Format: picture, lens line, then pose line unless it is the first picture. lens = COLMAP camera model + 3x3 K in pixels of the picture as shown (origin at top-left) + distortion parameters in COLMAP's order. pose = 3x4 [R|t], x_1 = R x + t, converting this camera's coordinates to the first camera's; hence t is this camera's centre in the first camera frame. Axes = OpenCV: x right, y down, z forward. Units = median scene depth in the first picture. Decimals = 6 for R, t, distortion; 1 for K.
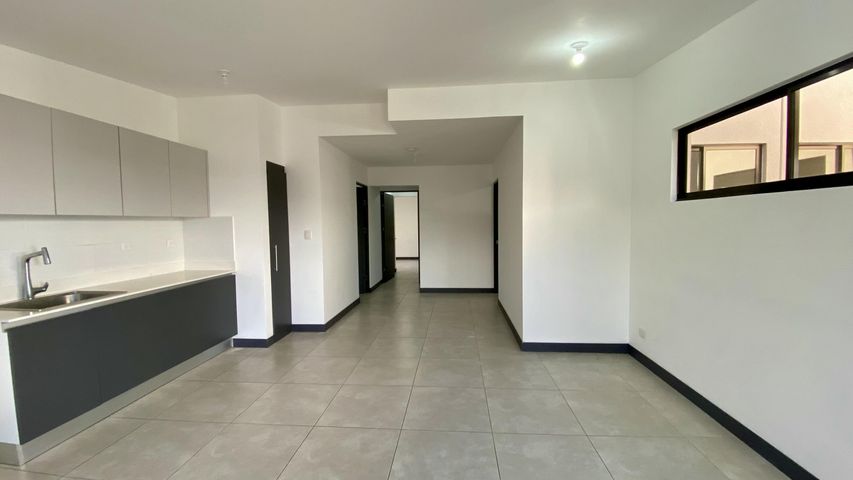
lens RADIAL K [[343.6, 0, 428.4], [0, 343.6, 240.6], [0, 0, 1]] dist [0.020432, -0.017004]
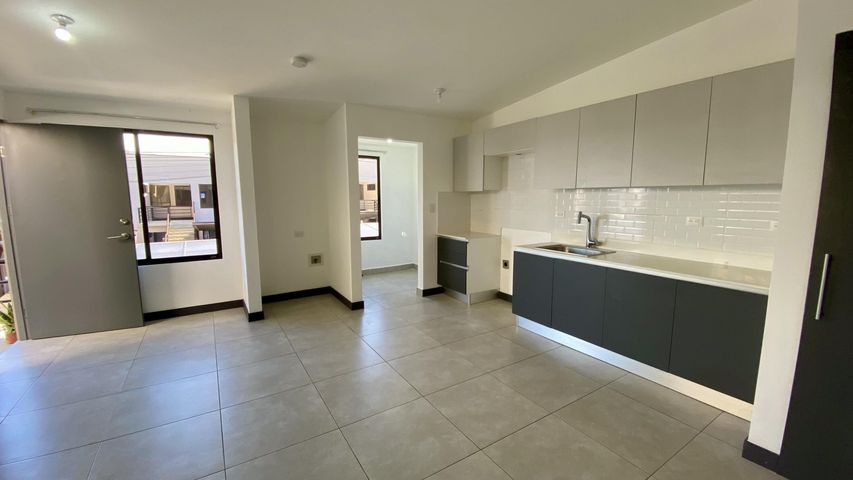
lens RADIAL K [[343.6, 0, 428.4], [0, 343.6, 240.6], [0, 0, 1]] dist [0.020432, -0.017004]
pose [[-0.795109, 0.093957, -0.599144, 0.148338], [-0.017944, 0.983849, 0.178099, -0.066877], [0.606201, 0.152360, -0.780581, 1.128467]]
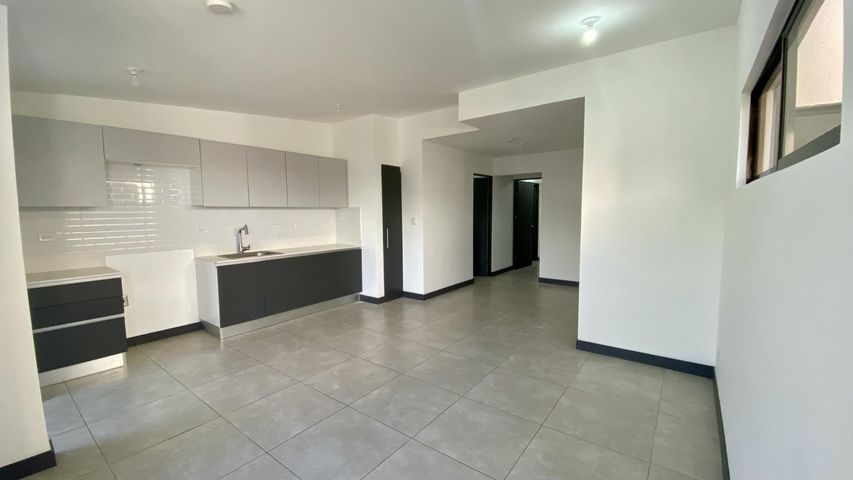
lens RADIAL K [[343.6, 0, 428.4], [0, 343.6, 240.6], [0, 0, 1]] dist [0.020432, -0.017004]
pose [[0.845252, 0.050879, -0.531940, 0.419187], [-0.030108, 0.998410, 0.047655, -0.008446], [0.533519, -0.024265, 0.845440, -0.013213]]
